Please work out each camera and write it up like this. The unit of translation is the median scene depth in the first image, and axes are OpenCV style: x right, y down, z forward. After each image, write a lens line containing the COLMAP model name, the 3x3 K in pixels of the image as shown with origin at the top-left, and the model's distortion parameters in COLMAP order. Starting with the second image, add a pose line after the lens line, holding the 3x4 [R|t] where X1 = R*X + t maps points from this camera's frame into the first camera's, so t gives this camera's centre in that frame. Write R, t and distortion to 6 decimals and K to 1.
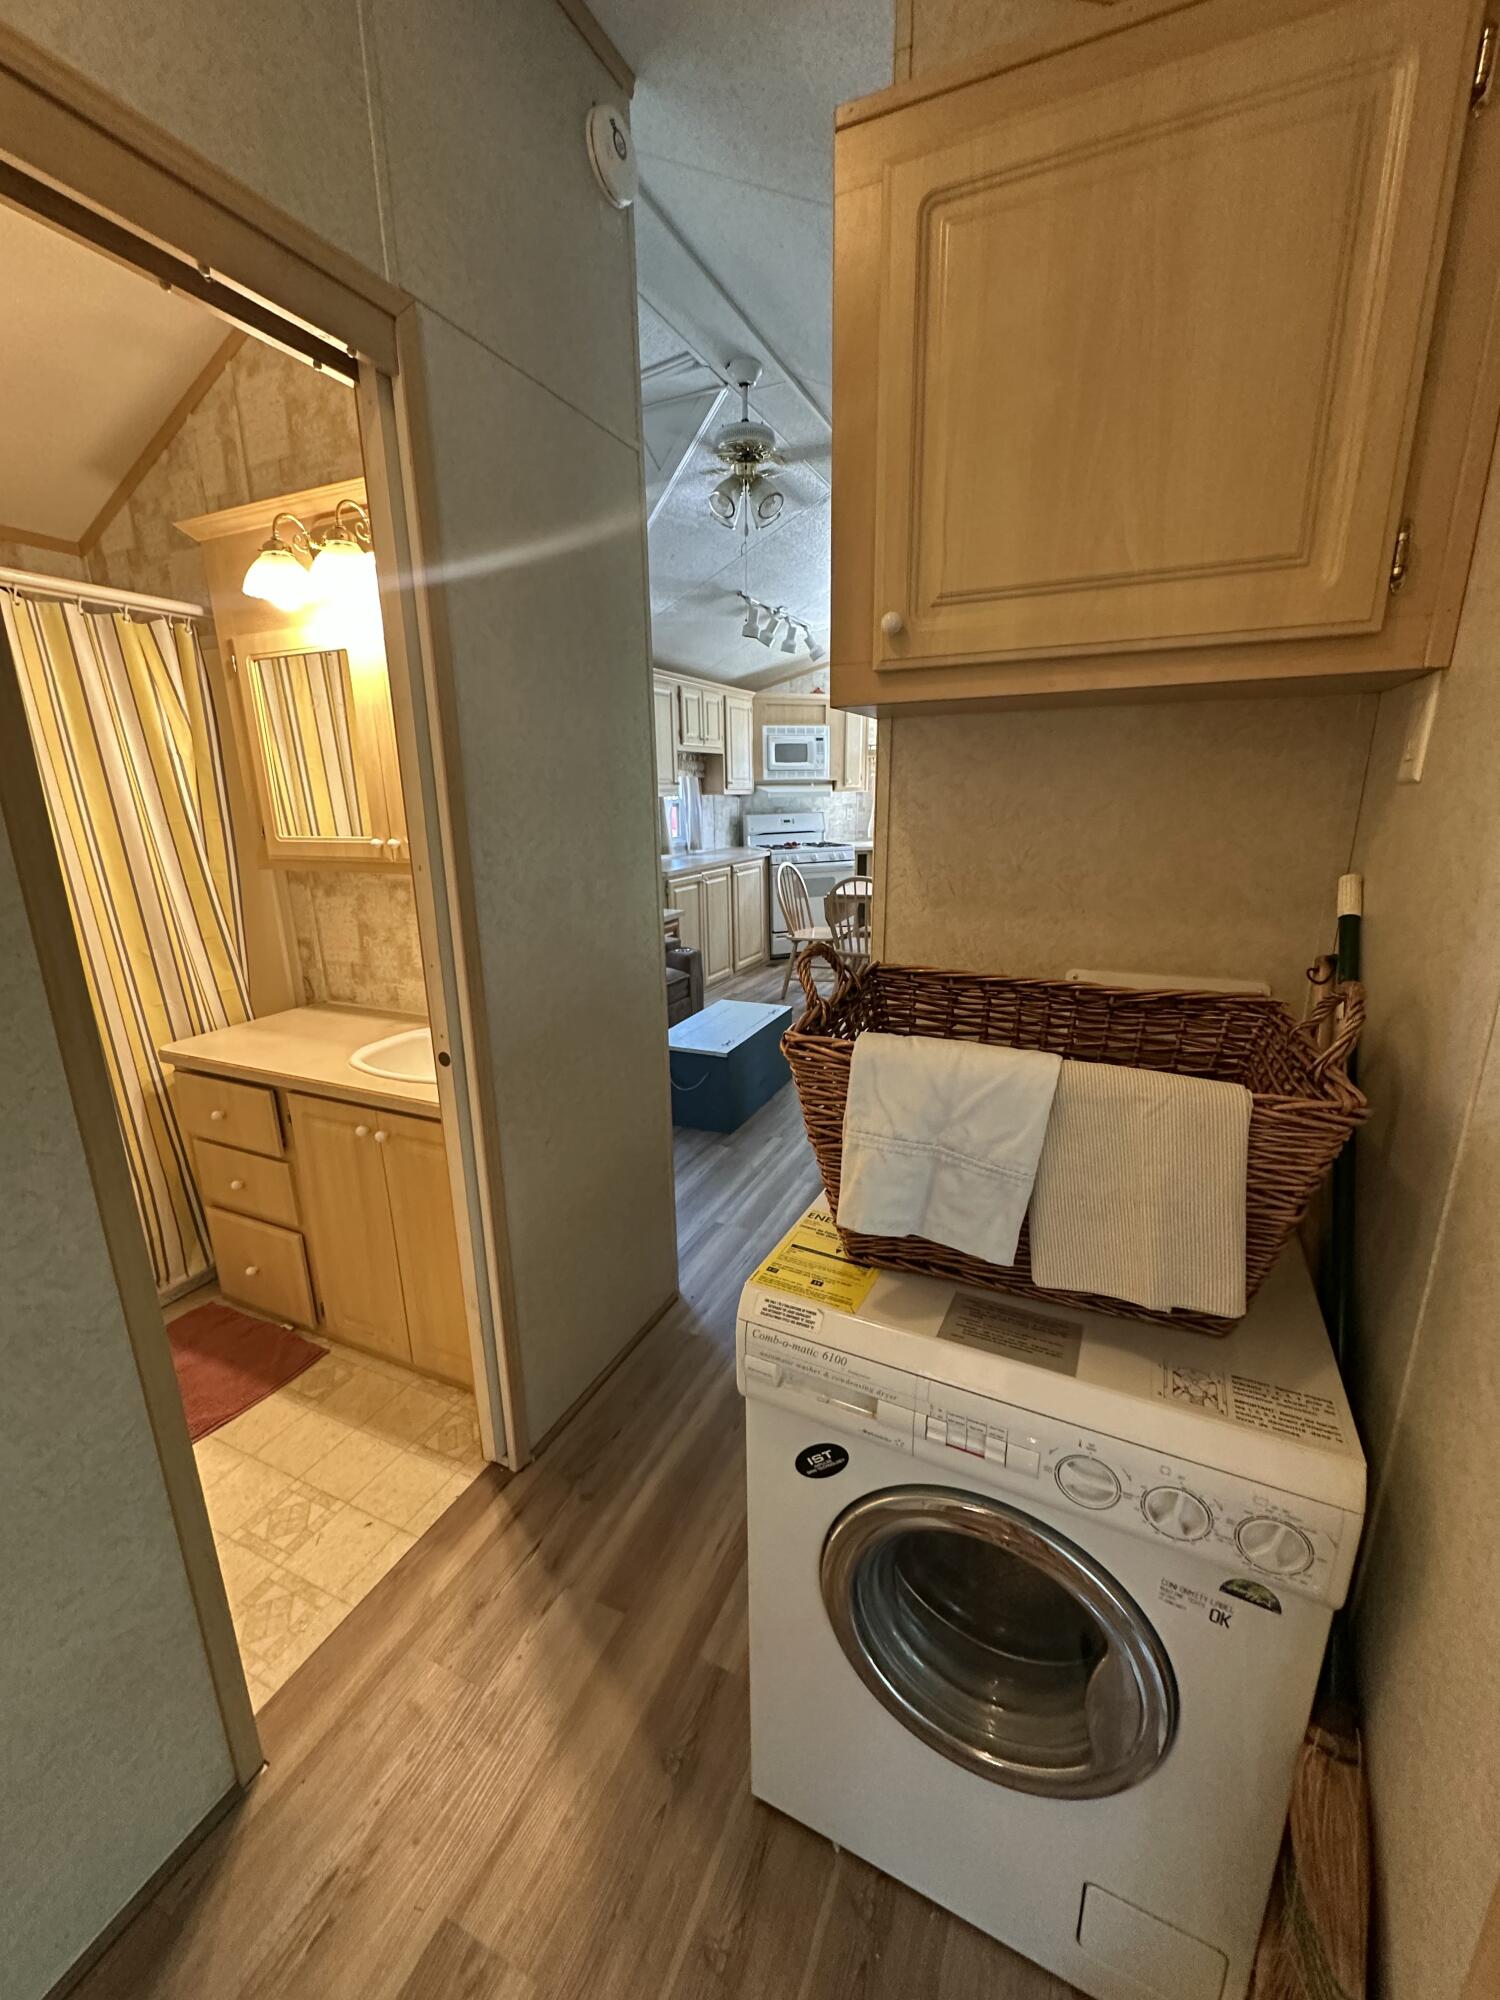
lens RADIAL K [[797.1, 0, 741.8], [0, 797.1, 994.1], [0, 0, 1]] dist [-0.001483, 0.000086]
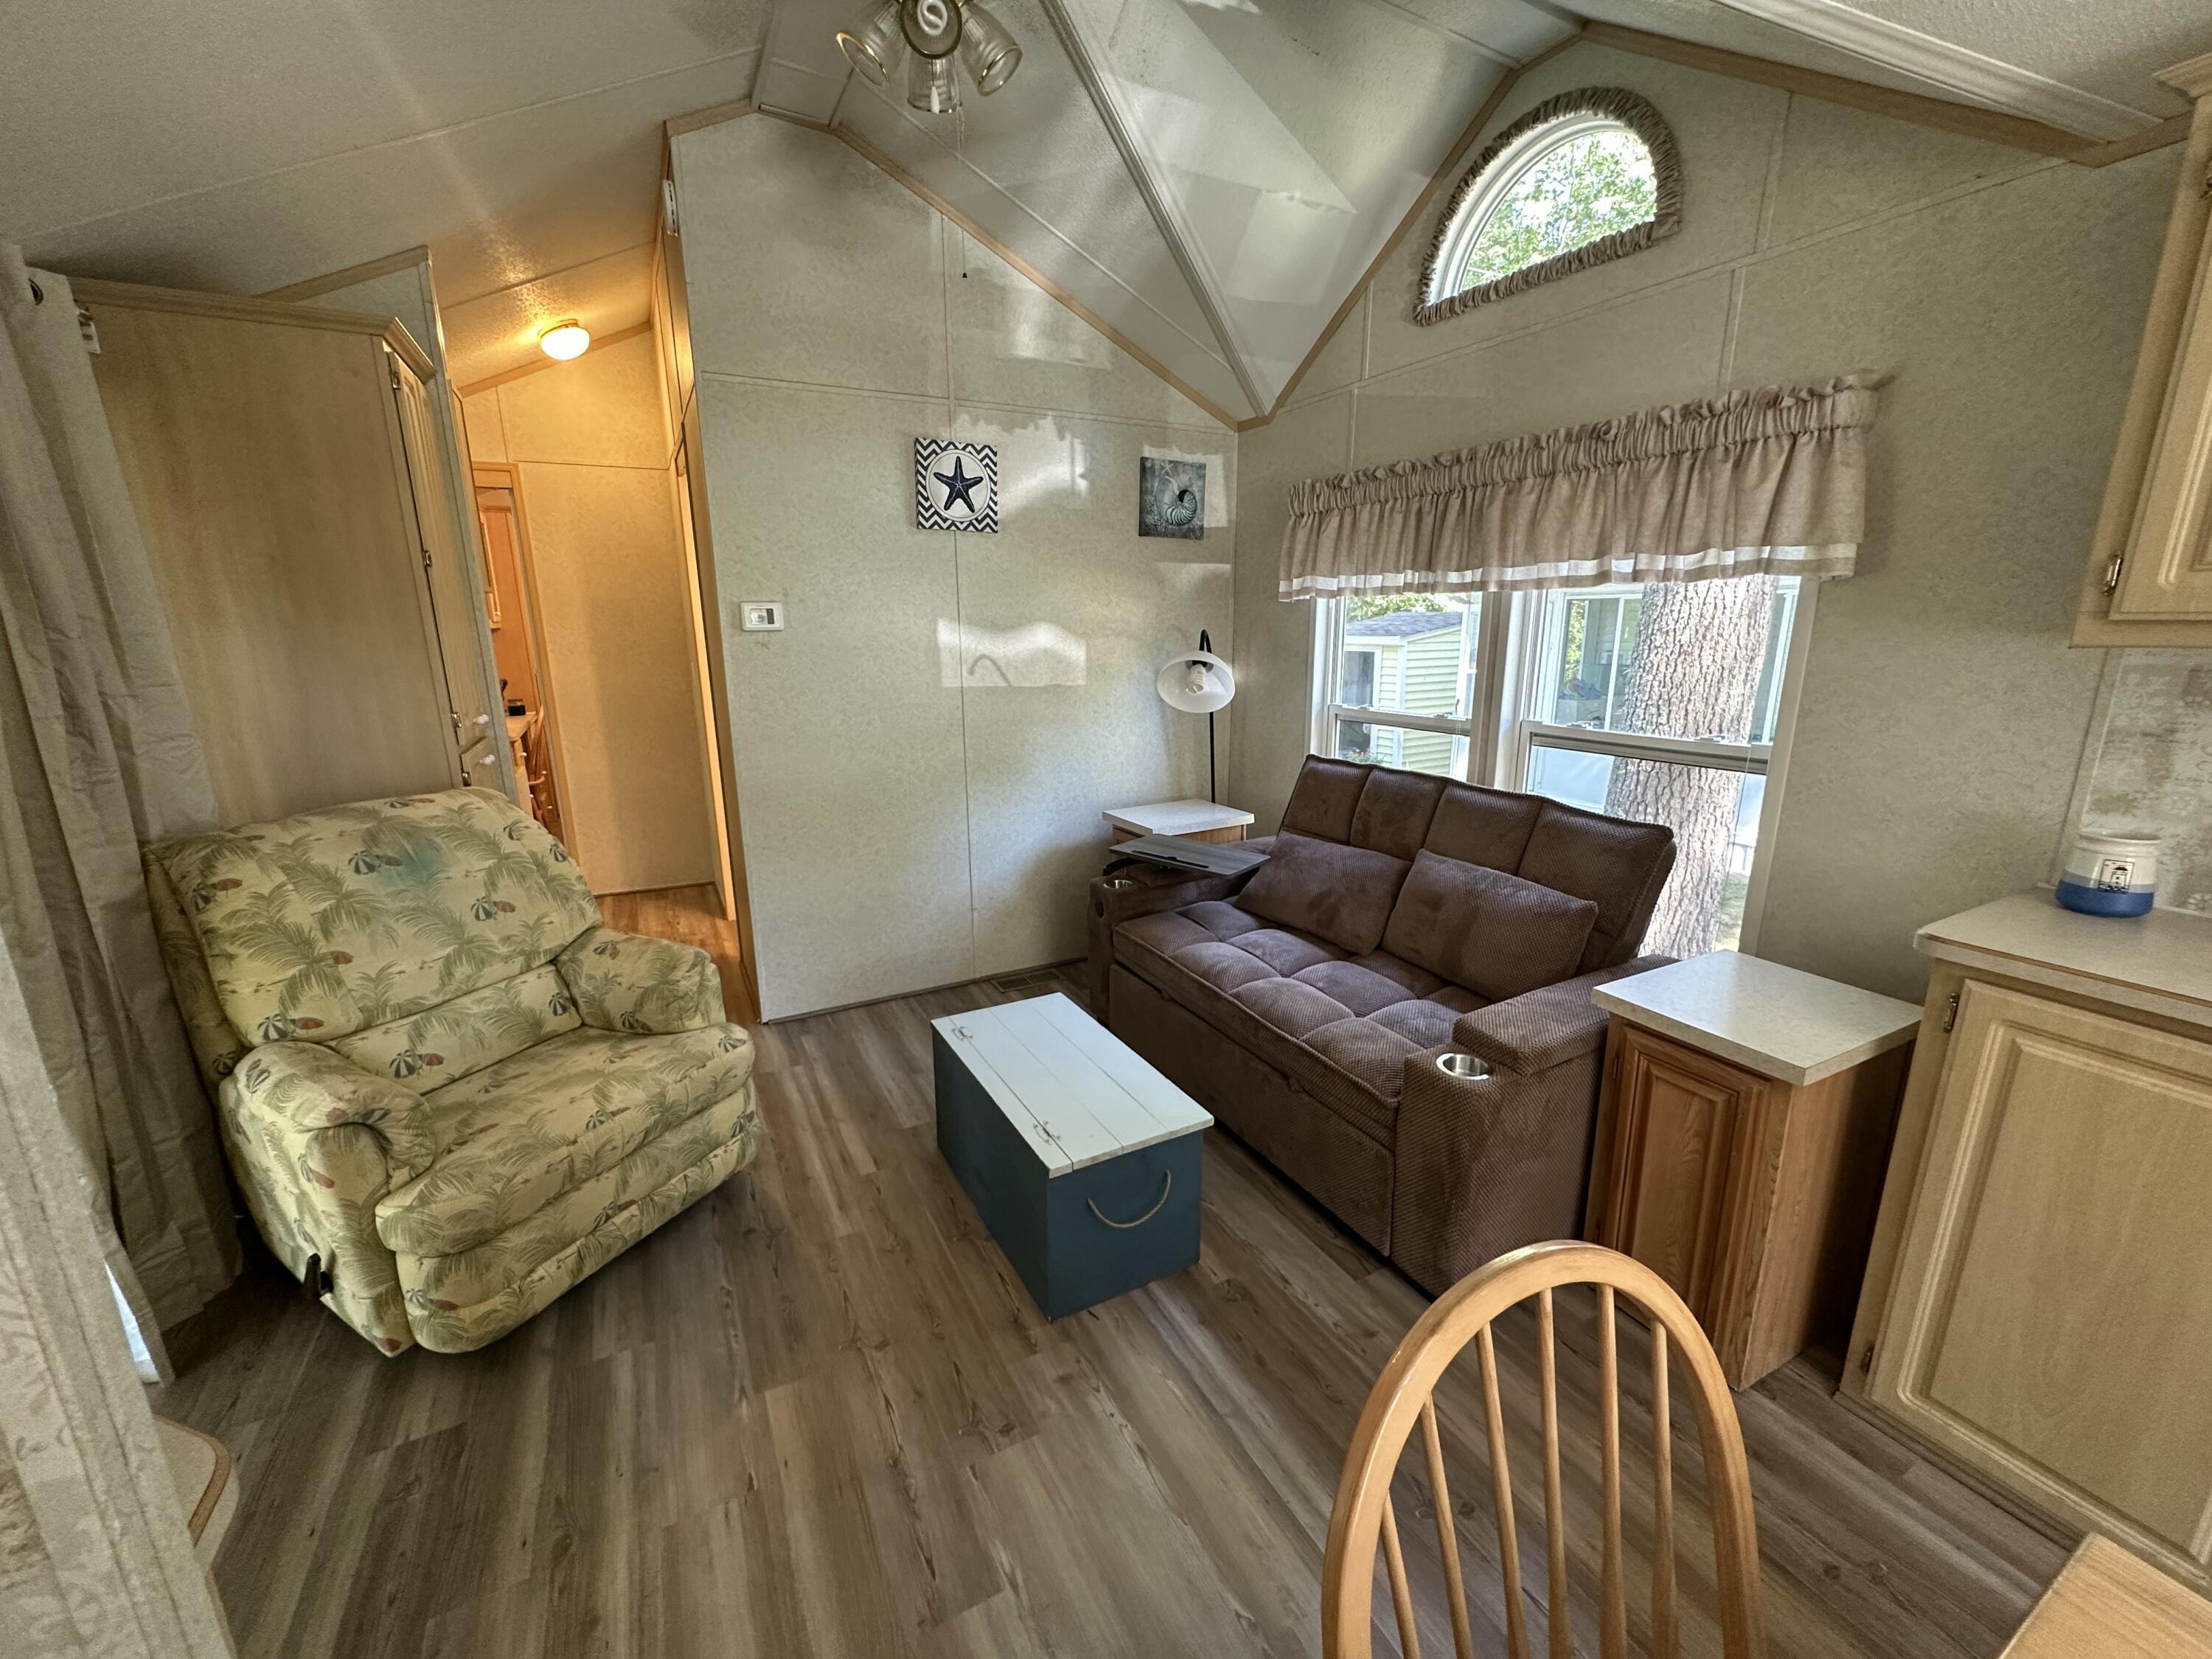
lens RADIAL K [[881.6, 0, 1107.2], [0, 881.6, 827.9], [0, 0, 1]] dist [-0.001483, 0.000086]
pose [[-0.604502, 0.204397, -0.769935, 0.215436], [-0.181838, 0.905598, 0.383180, -0.192367], [0.775572, 0.371636, -0.510269, 0.726974]]
